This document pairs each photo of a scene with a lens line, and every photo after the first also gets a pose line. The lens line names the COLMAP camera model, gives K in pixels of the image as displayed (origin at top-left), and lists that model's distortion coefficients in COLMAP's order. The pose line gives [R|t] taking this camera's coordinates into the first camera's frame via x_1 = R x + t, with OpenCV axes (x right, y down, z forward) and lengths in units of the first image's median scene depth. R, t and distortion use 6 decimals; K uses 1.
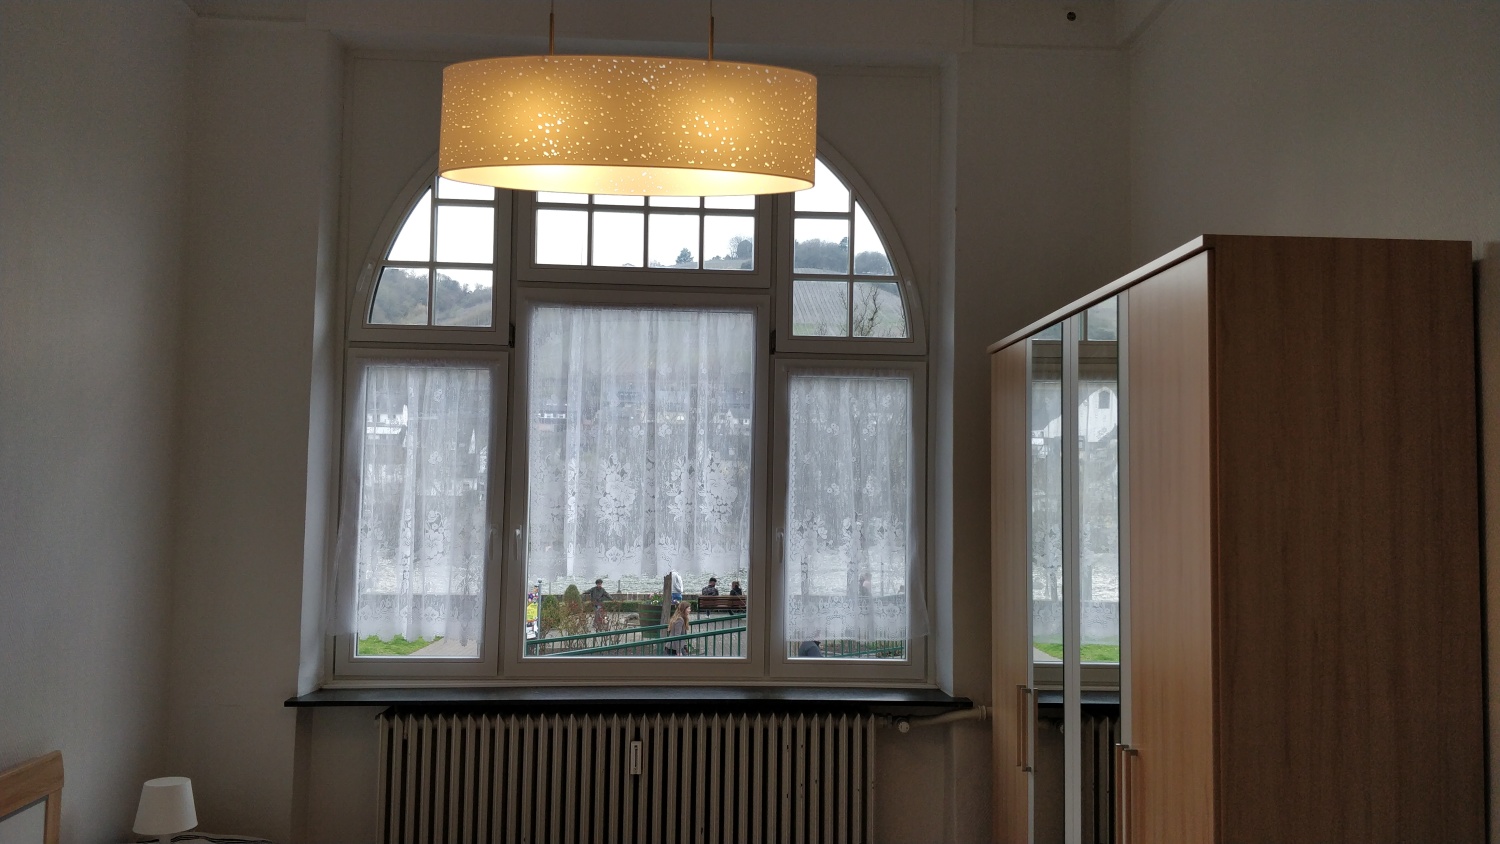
lens RADIAL K [[1063.8, 0, 749.6], [0, 1063.8, 440.9], [0, 0, 1]] dist [-0.002585, -0.000895]
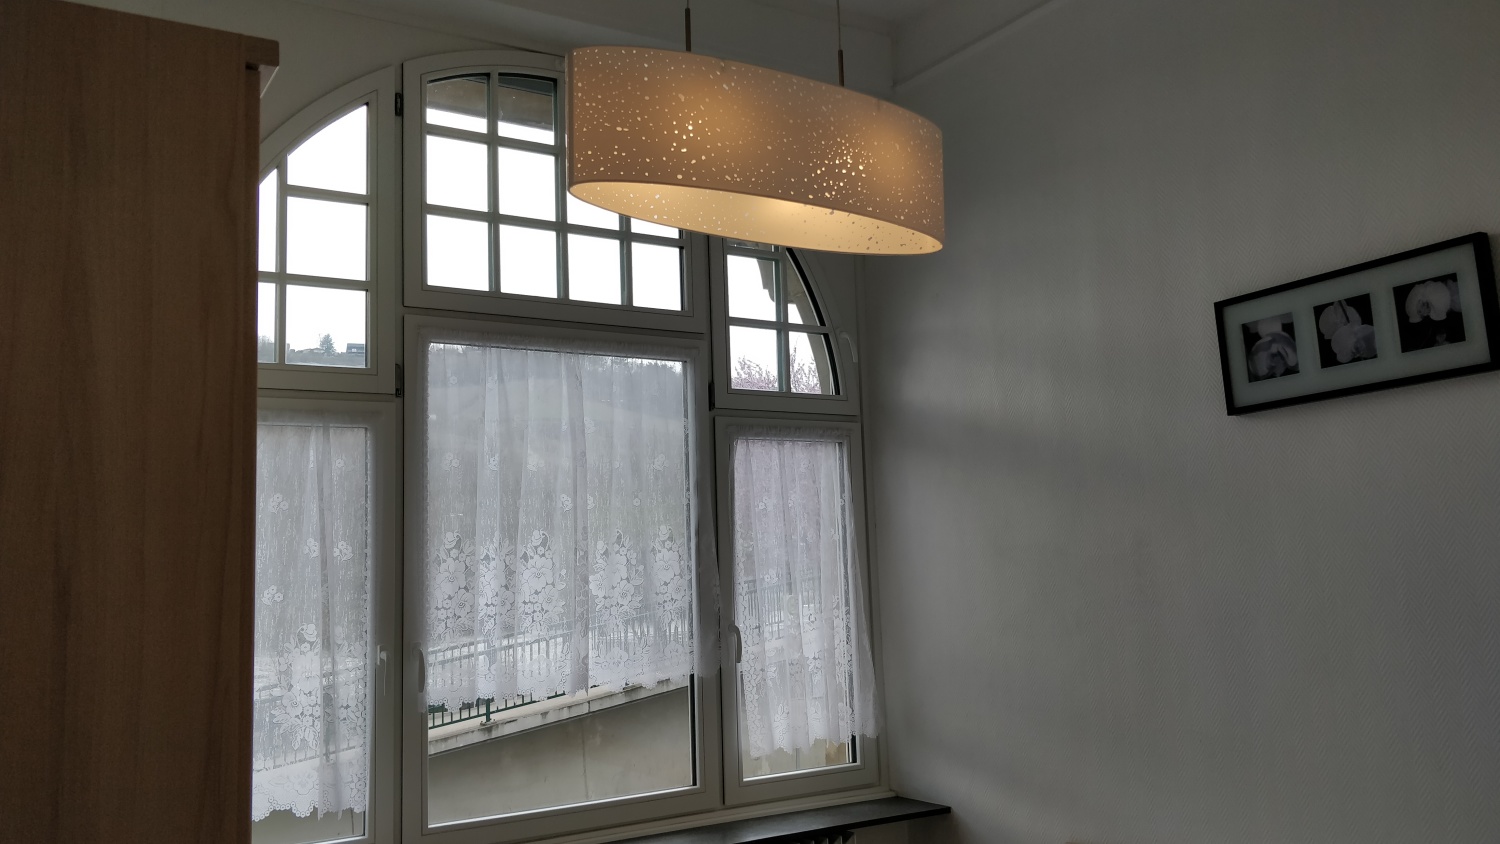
lens RADIAL K [[1192.3, 0, 750.0], [0, 1192.3, 422.0], [0, 0, 1]] dist [-0.078458, -0.000539]
pose [[0.823514, 0.007957, 0.567241, -0.503913], [0.013751, 0.999328, -0.033983, -0.037710], [-0.567130, 0.035786, 0.822851, 0.180330]]
